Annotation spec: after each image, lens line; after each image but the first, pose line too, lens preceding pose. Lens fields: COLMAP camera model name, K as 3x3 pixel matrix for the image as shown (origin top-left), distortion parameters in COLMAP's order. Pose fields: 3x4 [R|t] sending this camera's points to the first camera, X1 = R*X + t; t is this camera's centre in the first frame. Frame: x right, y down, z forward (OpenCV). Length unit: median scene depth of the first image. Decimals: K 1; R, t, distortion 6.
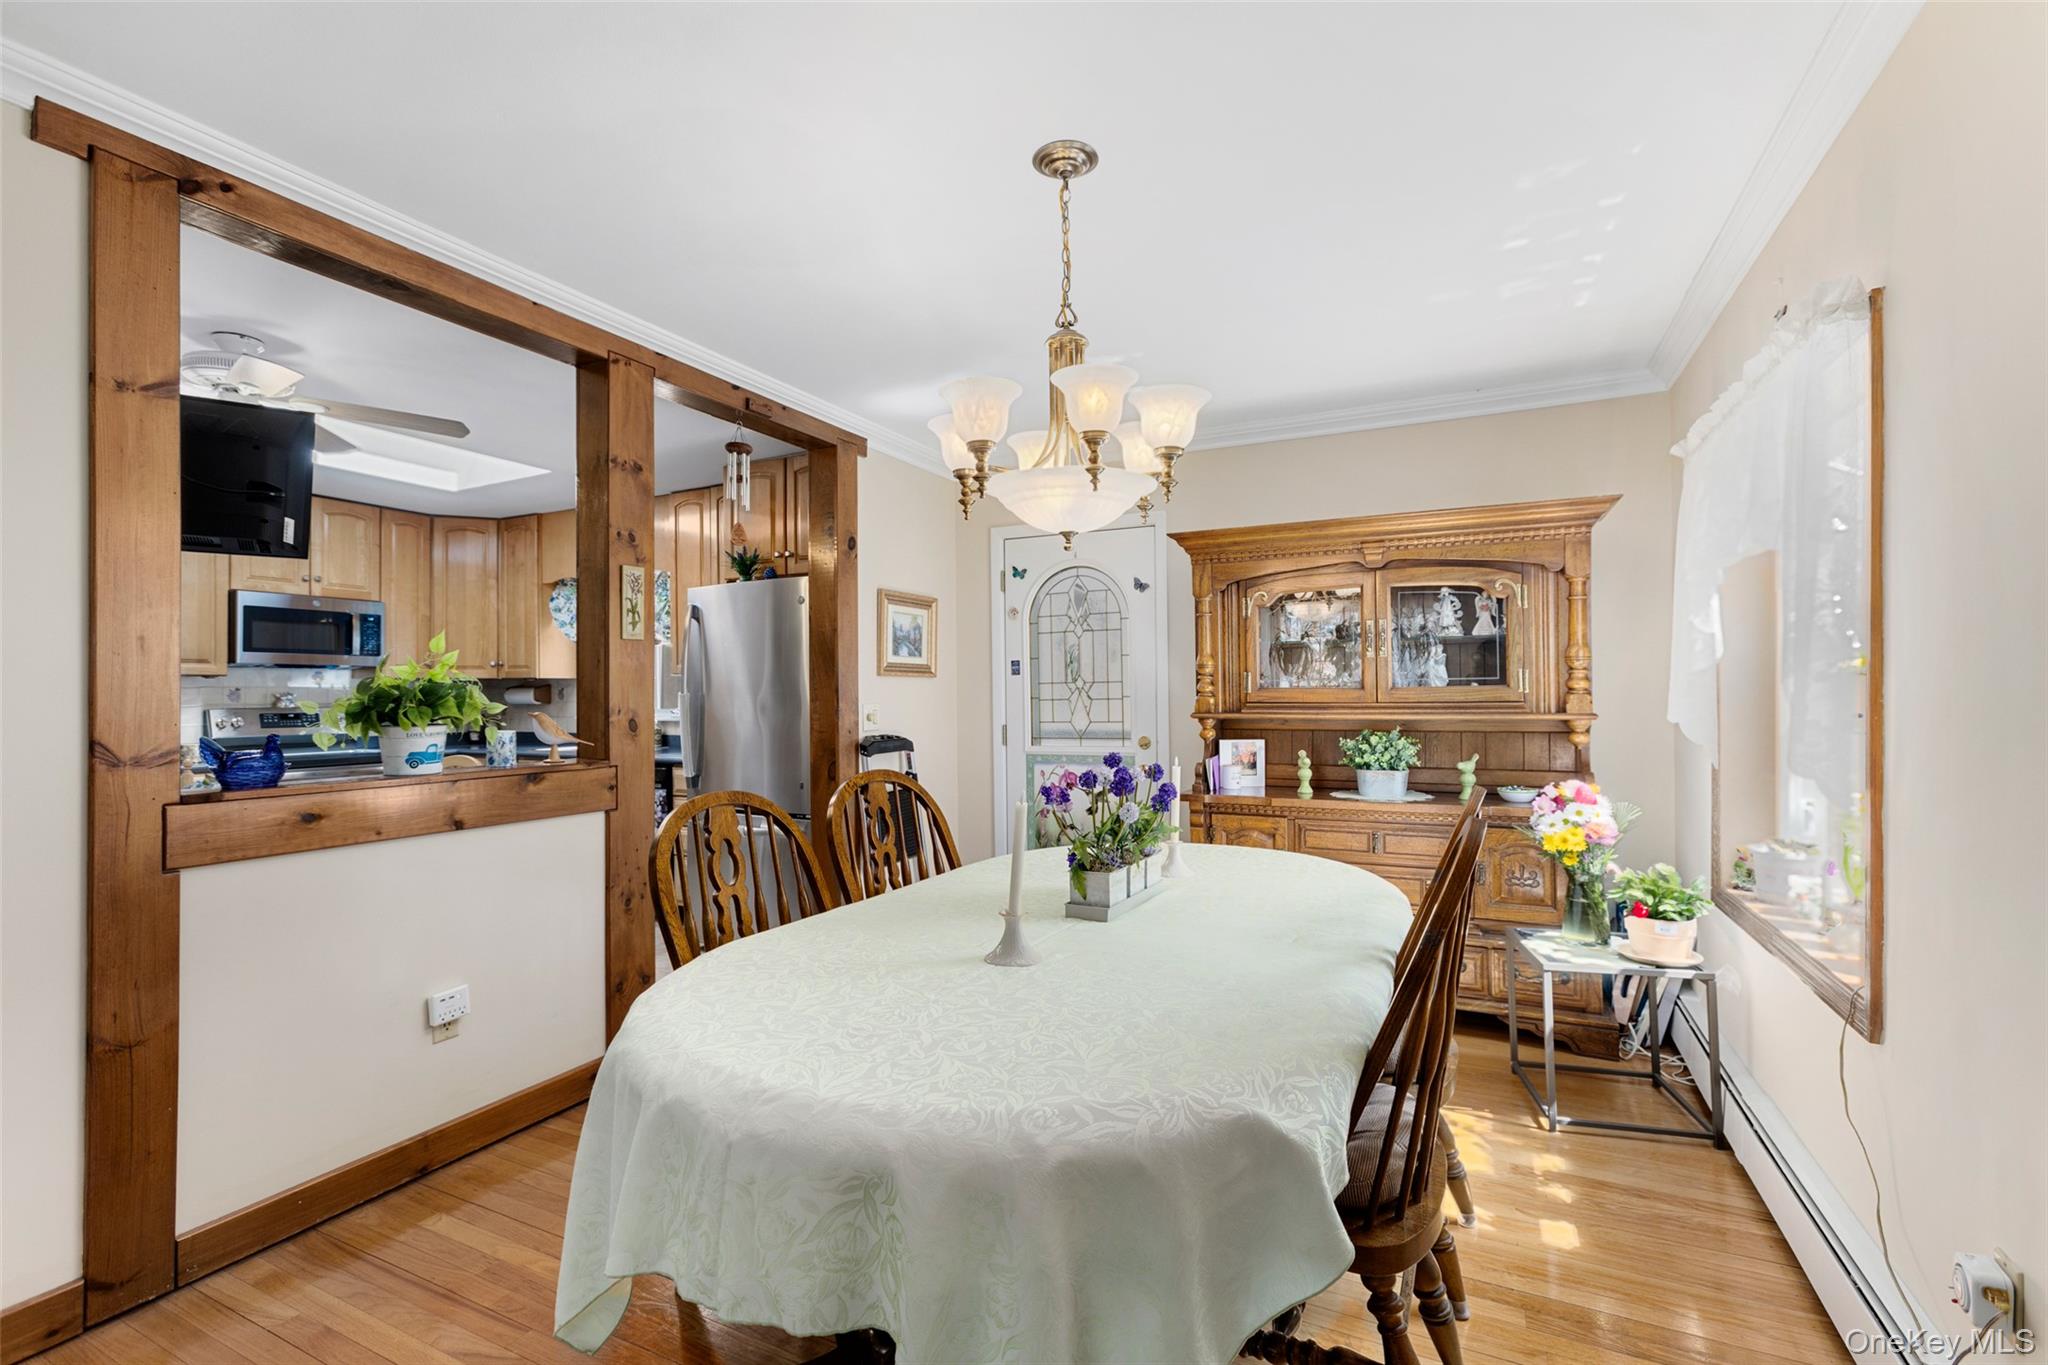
lens RADIAL K [[942.1, 0, 978.4], [0, 942.1, 682.6], [0, 0, 1]] dist [-0.017945, 0.000449]
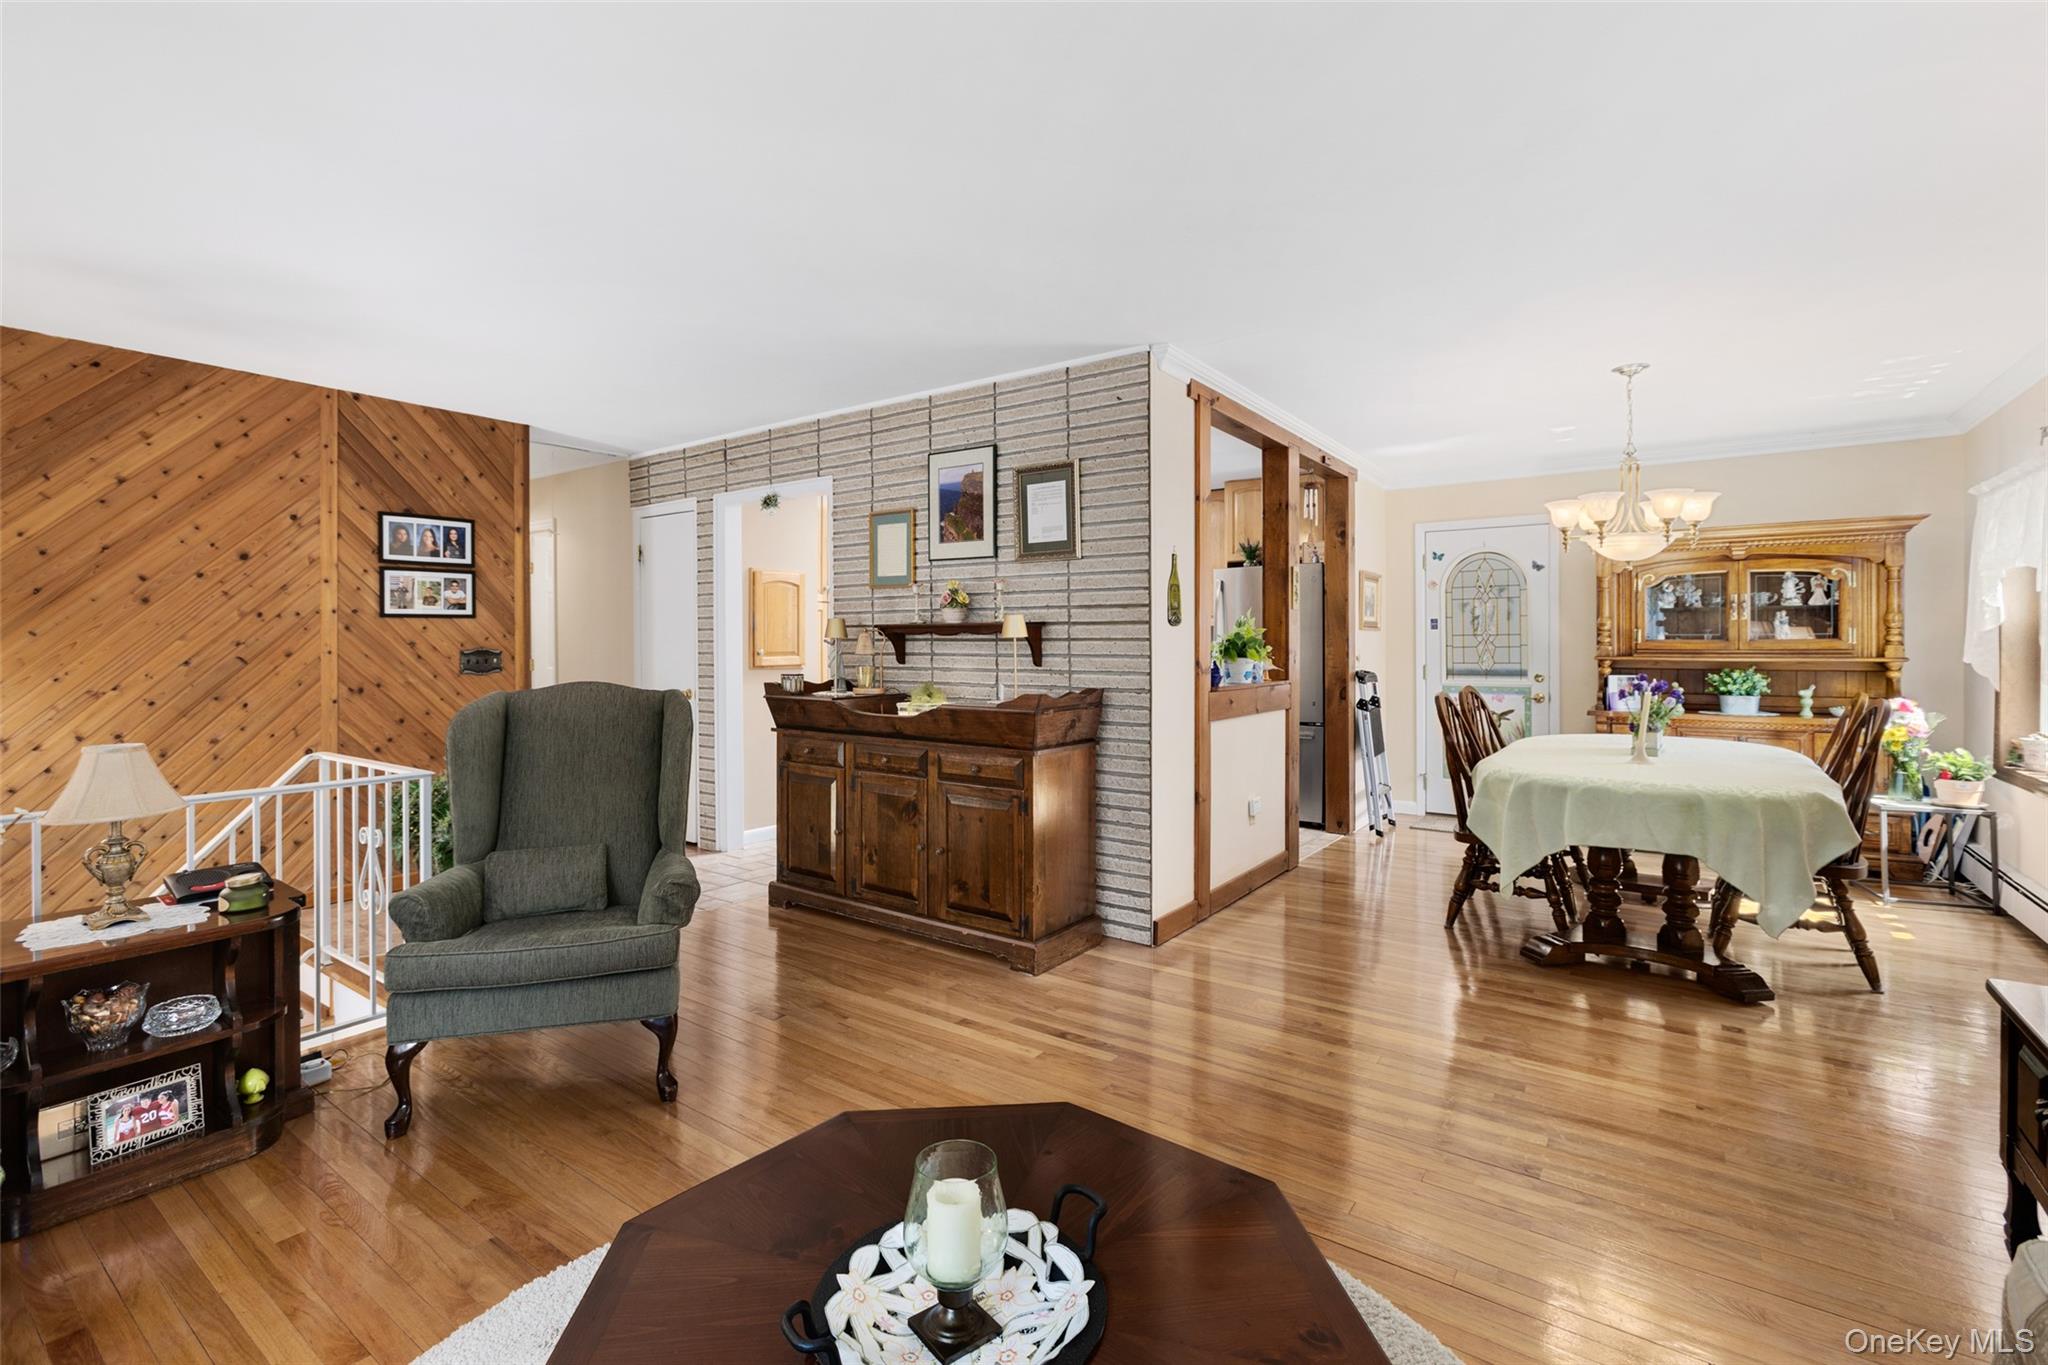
lens RADIAL K [[937.8, 0, 1017.9], [0, 937.8, 642.0], [0, 0, 1]] dist [-0.015101, 0.000400]
pose [[0.990743, 0.006842, -0.135577, -0.524344], [-0.005385, 0.999924, 0.011116, -0.001249], [0.135643, -0.010284, 0.990704, -0.630901]]
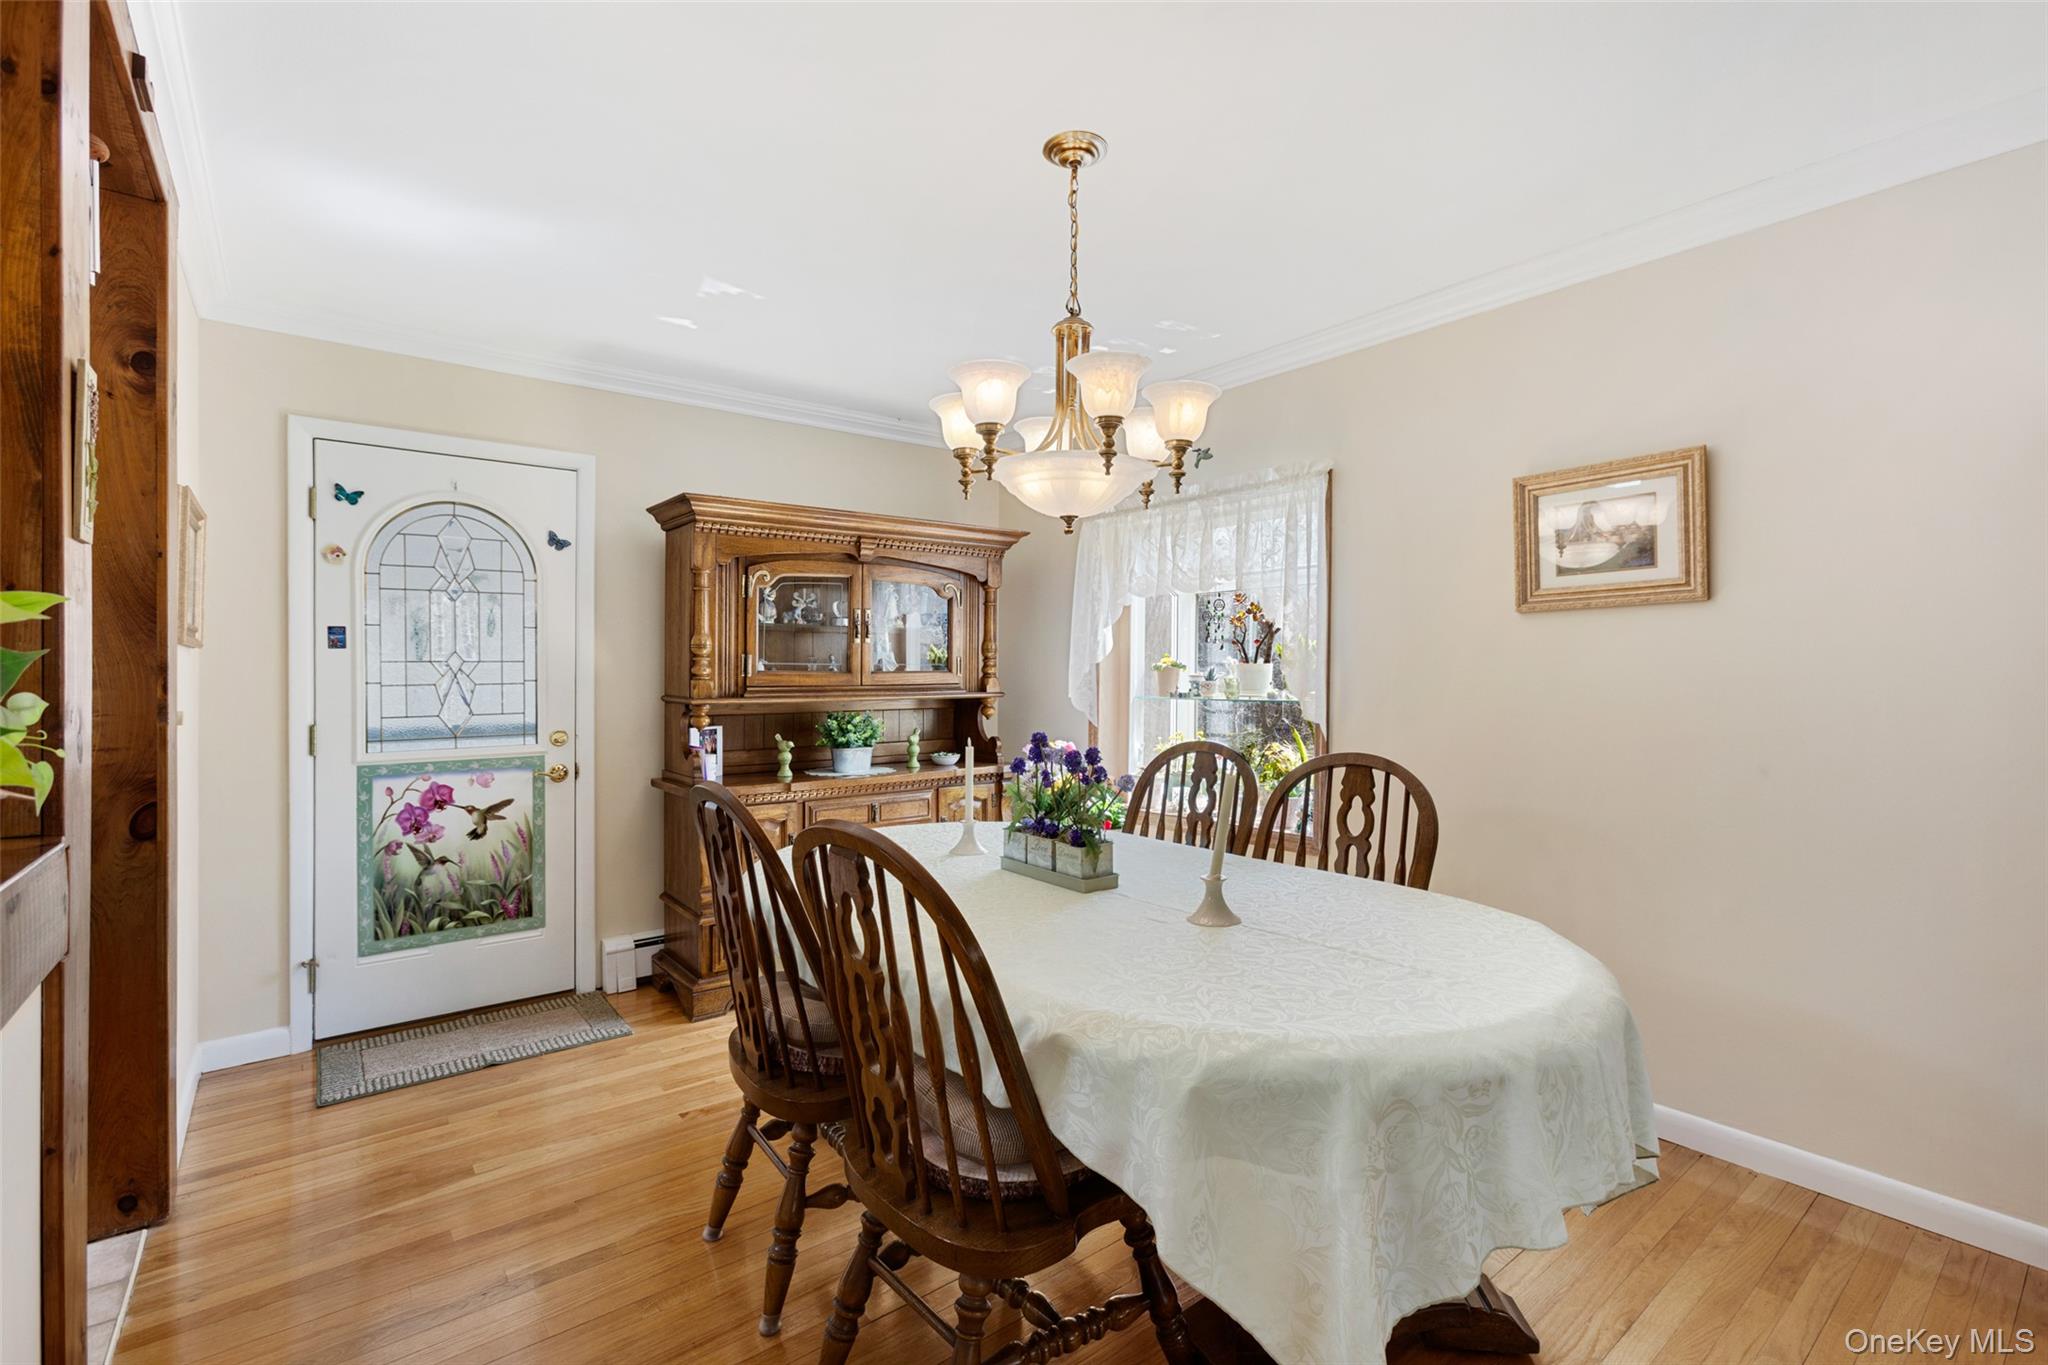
lens RADIAL K [[954.3, 0, 1091.7], [0, 954.3, 679.7], [0, 0, 1]] dist [0.001085, 0.000324]
pose [[0.376642, 0.002125, 0.926356, -0.522931], [-0.009517, 0.999953, 0.001575, 0.010927], [-0.926310, -0.009409, 0.376645, 0.350047]]
